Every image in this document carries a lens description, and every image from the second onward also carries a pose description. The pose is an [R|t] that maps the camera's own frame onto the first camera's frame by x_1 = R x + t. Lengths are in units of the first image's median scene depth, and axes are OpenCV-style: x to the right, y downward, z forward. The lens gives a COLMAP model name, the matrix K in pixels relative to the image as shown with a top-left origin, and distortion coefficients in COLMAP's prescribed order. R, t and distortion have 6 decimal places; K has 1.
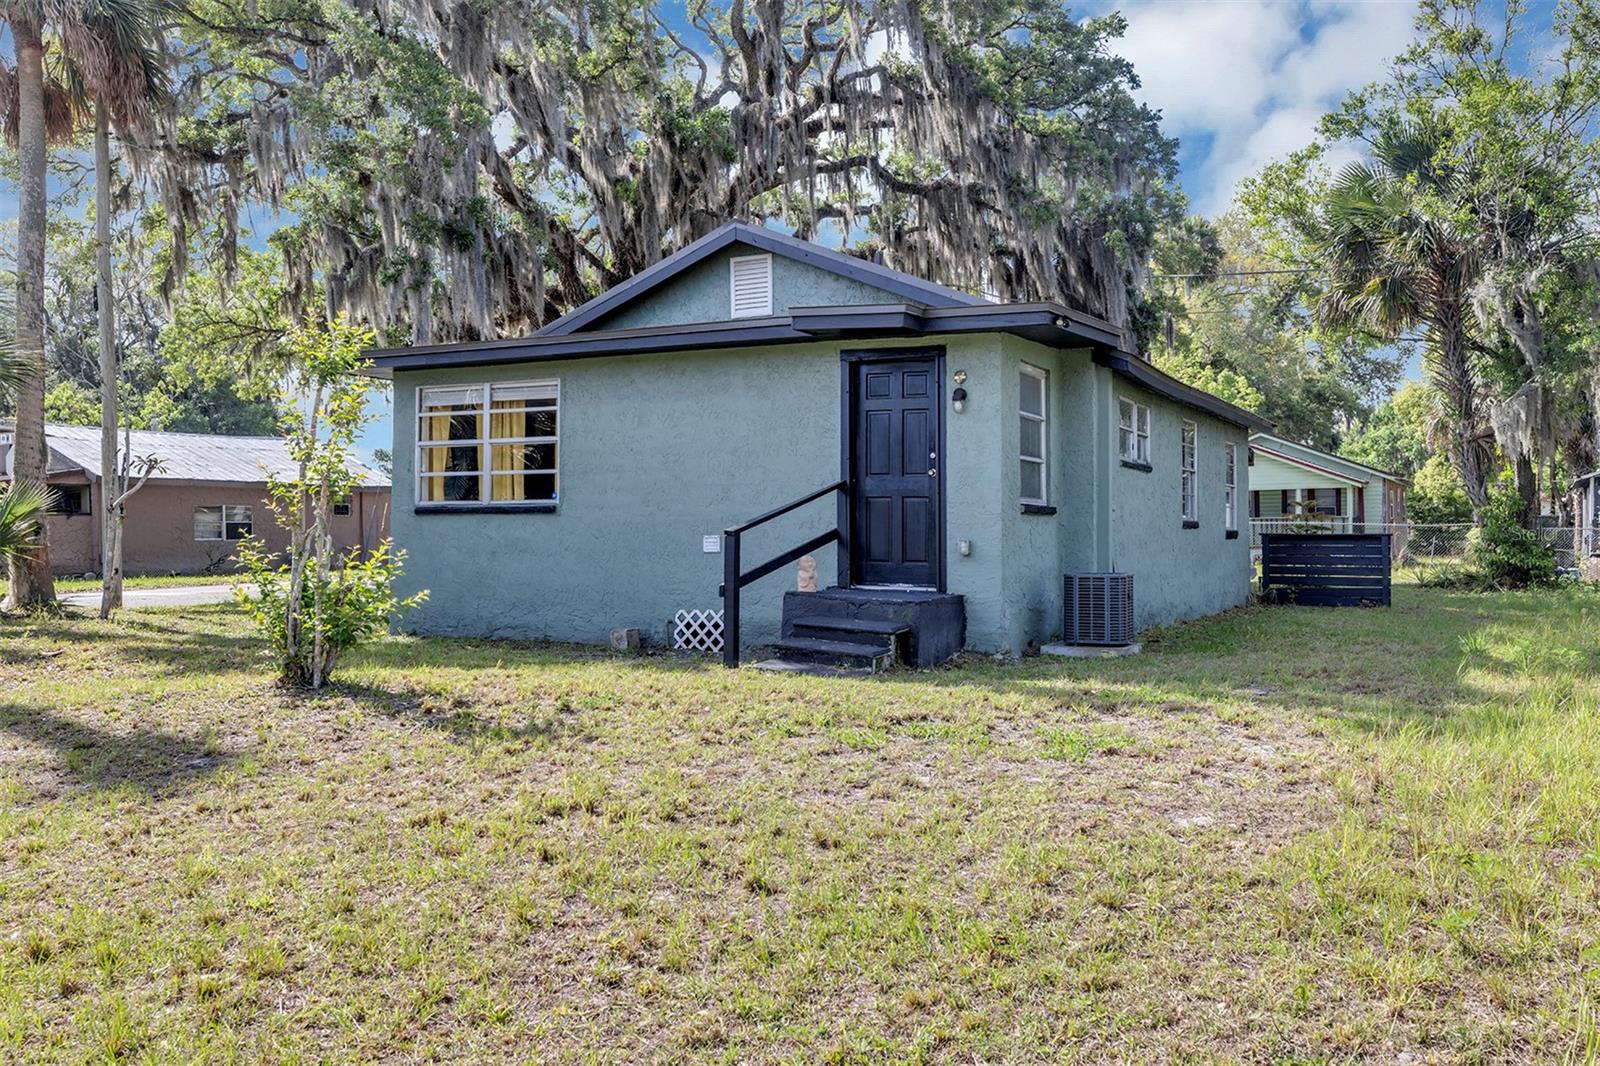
lens RADIAL K [[1416.8, 0, 800.0], [0, 1416.8, 533.0], [0, 0, 1]] dist [0.003936, 0.004640]
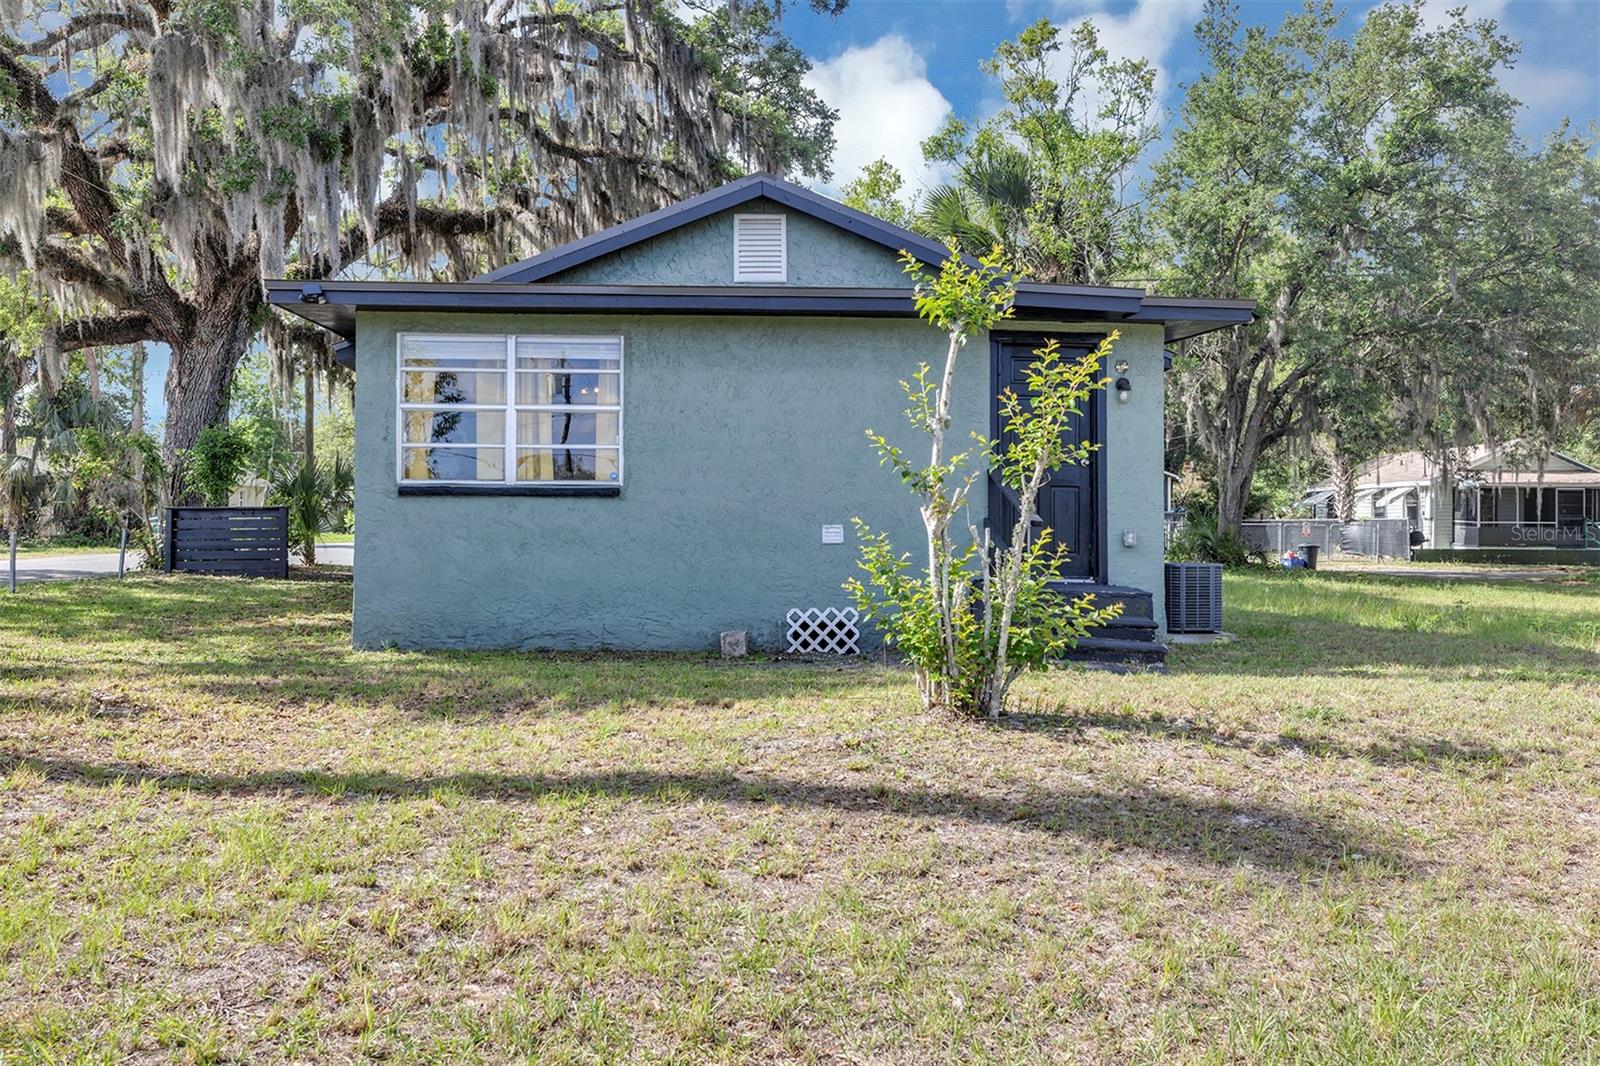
lens RADIAL K [[1416.8, 0, 800.0], [0, 1416.8, 533.0], [0, 0, 1]] dist [0.003936, 0.004640]
pose [[0.864141, 0.001539, 0.503248, -0.499855], [-0.006016, 0.999955, 0.007273, 0.000475], [-0.503214, -0.009312, 0.864112, 0.219897]]
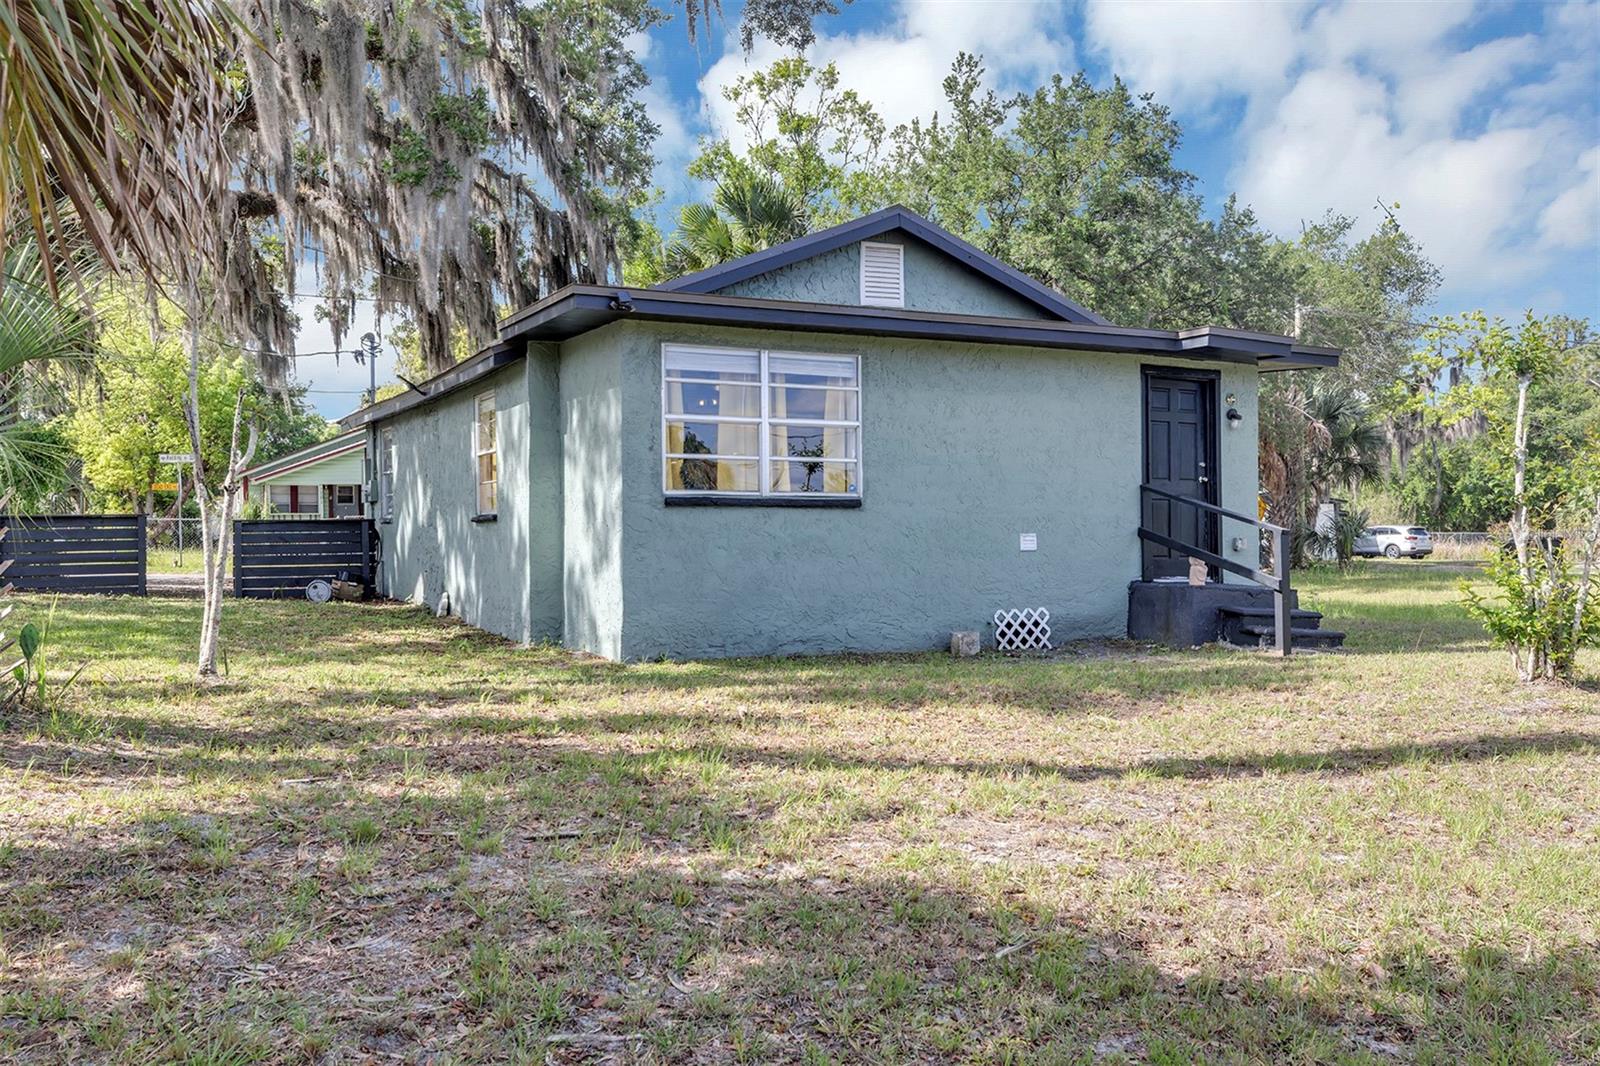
lens RADIAL K [[1416.8, 0, 800.0], [0, 1416.8, 533.0], [0, 0, 1]] dist [0.003936, 0.004640]
pose [[0.608427, 0.000274, 0.793610, -0.893154], [-0.002576, 0.999995, 0.001630, 0.000089], [-0.793606, -0.003036, 0.608424, 0.489098]]
